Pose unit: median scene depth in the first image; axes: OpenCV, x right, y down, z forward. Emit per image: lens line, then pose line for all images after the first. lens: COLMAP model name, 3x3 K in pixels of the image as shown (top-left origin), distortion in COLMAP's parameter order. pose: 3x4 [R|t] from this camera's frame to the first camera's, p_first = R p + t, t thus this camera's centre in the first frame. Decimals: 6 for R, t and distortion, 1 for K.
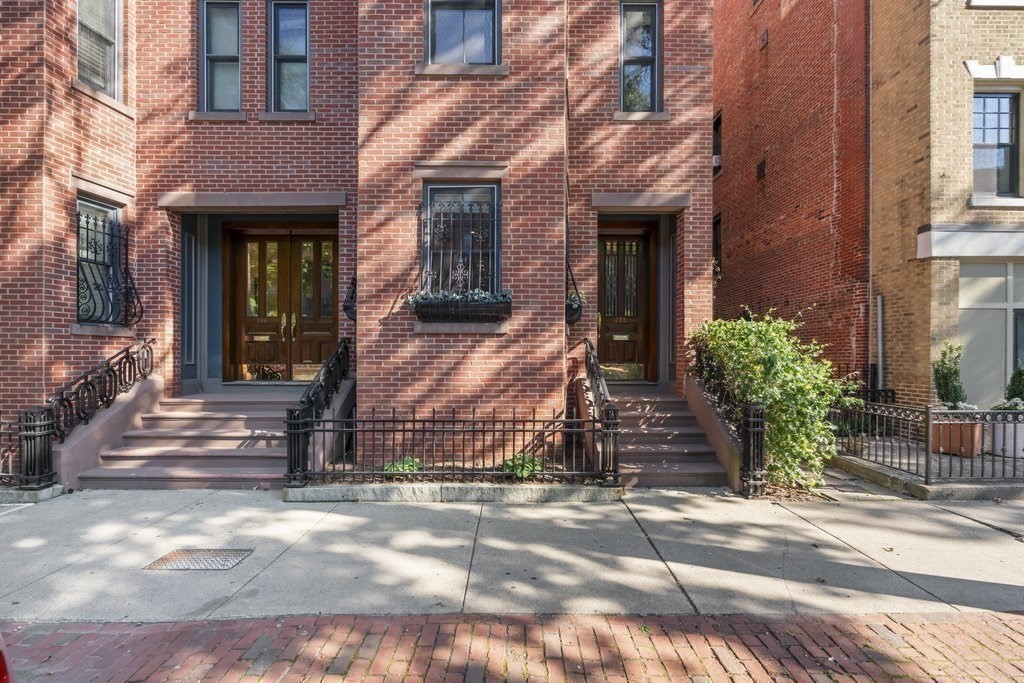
lens RADIAL K [[473.0, 0, 510.5], [0, 473.0, 359.5], [0, 0, 1]] dist [0.002103, 0.000978]
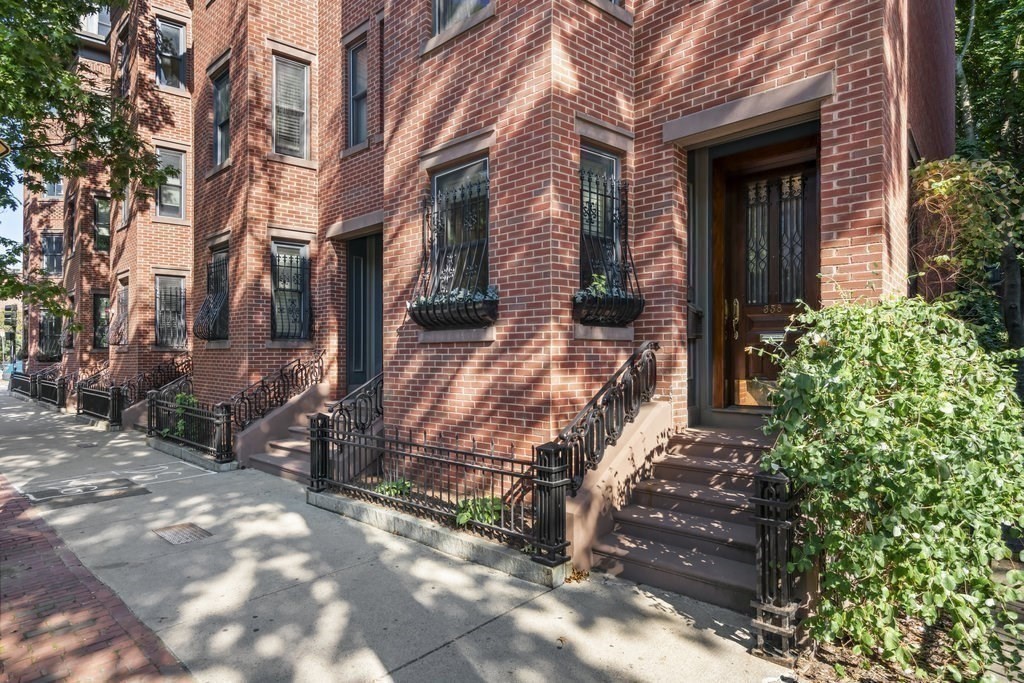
lens RADIAL K [[566.7, 0, 511.2], [0, 566.7, 353.9], [0, 0, 1]] dist [0.016170, -0.000481]
pose [[0.732004, -0.006089, -0.681273, 0.659109], [0.000090, 0.999961, -0.008840, -0.024995], [0.681301, 0.006410, 0.731976, 0.323105]]
